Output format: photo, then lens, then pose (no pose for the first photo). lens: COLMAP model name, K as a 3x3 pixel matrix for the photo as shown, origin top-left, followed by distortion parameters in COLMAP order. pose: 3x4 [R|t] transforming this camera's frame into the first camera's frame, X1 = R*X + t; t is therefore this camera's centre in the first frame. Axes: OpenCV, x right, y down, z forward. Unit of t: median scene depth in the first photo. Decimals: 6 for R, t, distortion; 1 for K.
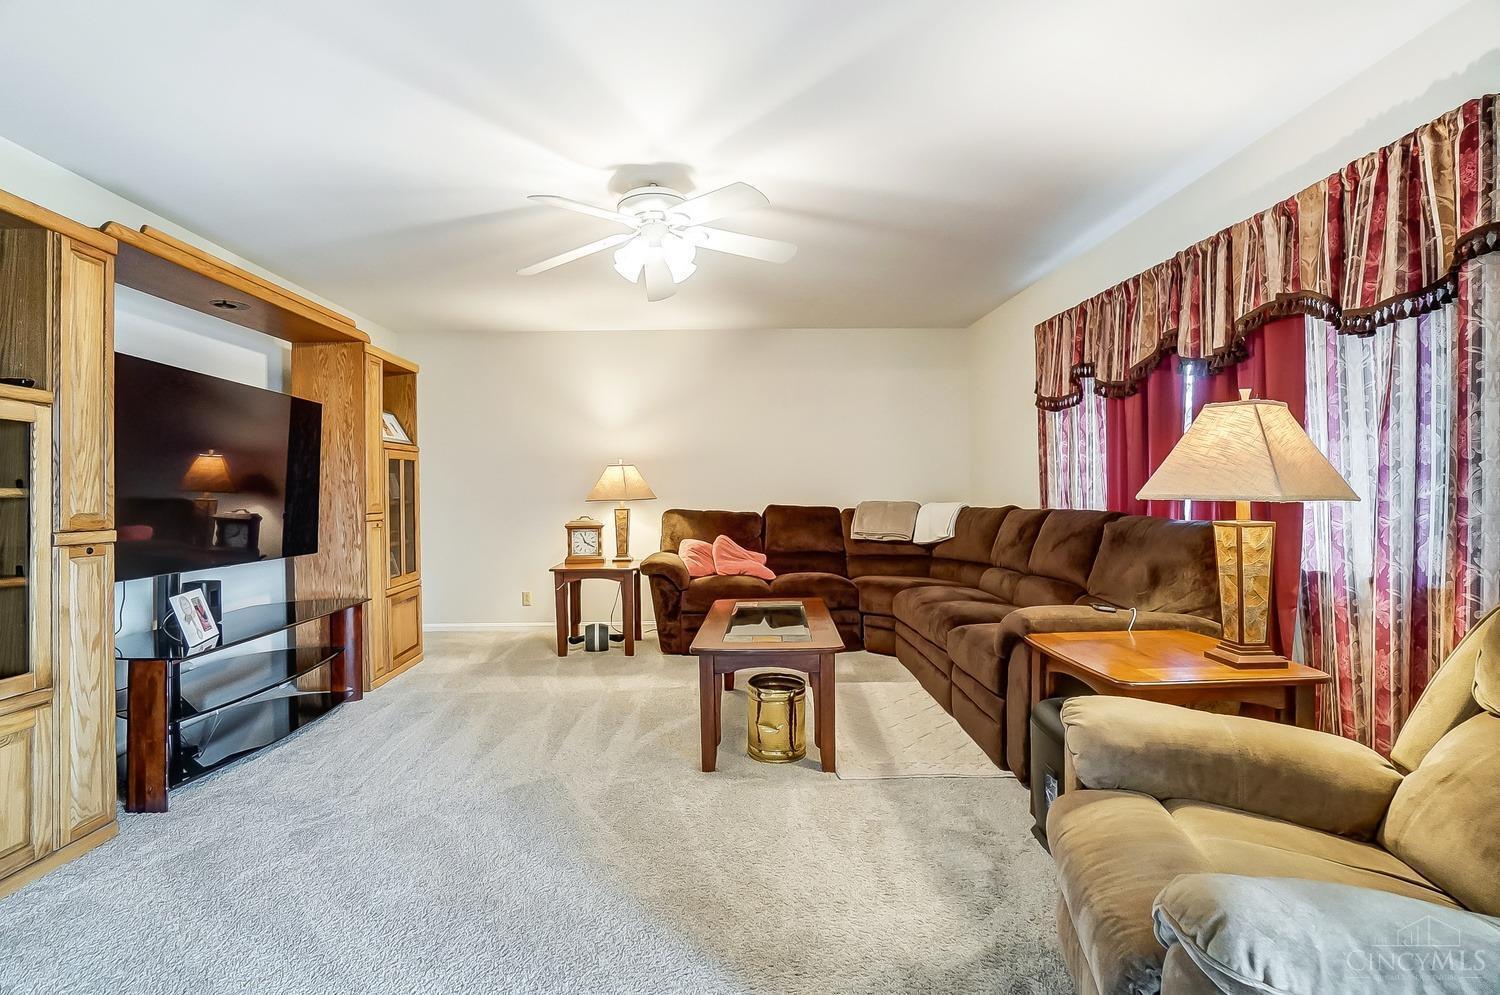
lens RADIAL K [[683.3, 0, 741.7], [0, 683.3, 492.3], [0, 0, 1]] dist [-0.022500, 0.007465]
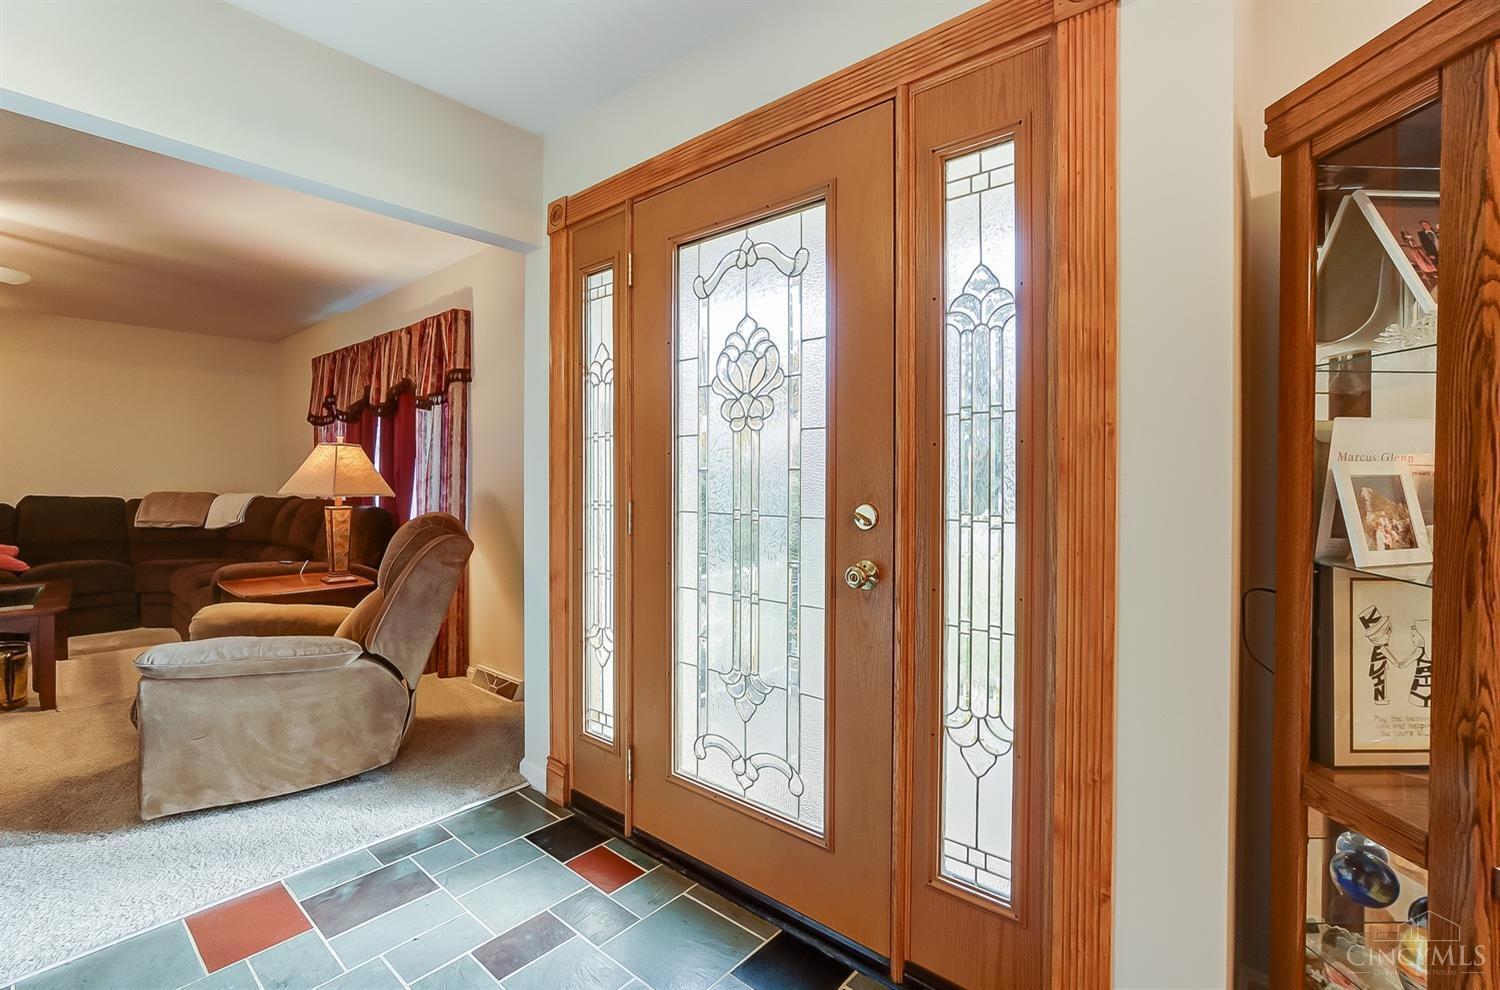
lens RADIAL K [[683.3, 0, 758.2], [0, 683.3, 483.6], [0, 0, 1]] dist [-0.022500, 0.007465]
pose [[0.688696, 0.007953, 0.725006, 0.098847], [-0.014026, 0.999899, 0.002354, -0.023286], [-0.724914, -0.011790, 0.688738, -0.631530]]
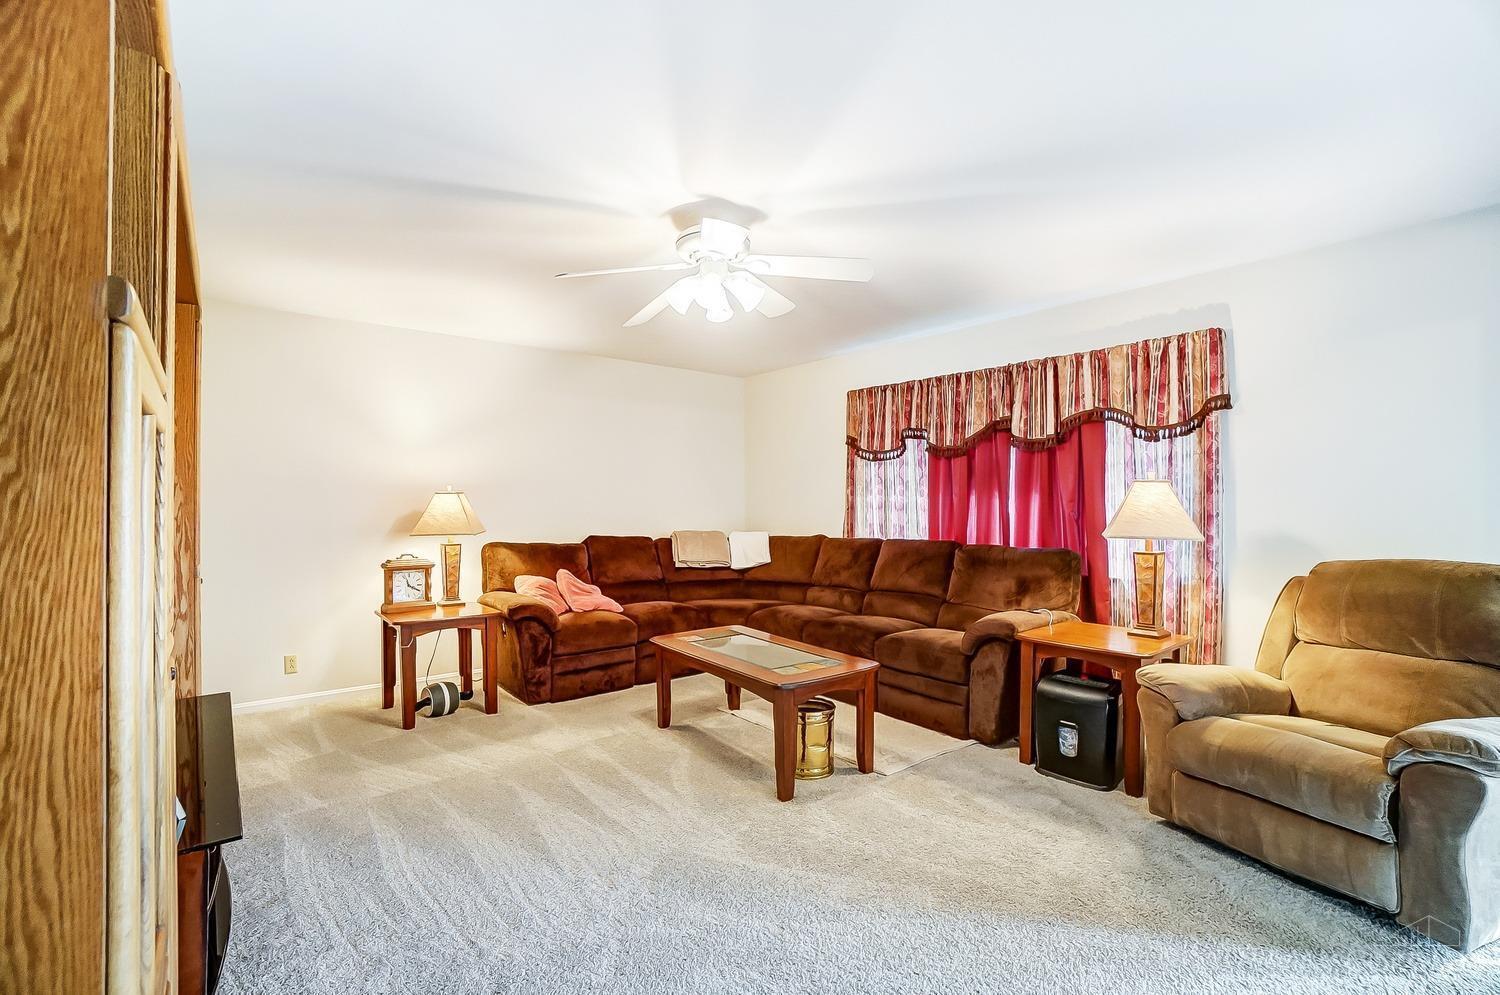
lens RADIAL K [[683.3, 0, 737.1], [0, 683.3, 502.3], [0, 0, 1]] dist [-0.022500, 0.007465]
pose [[0.783028, 0.014567, 0.621816, -0.610128], [-0.008401, 0.999882, -0.012844, -0.026556], [-0.621929, 0.004833, 0.783058, 0.180282]]
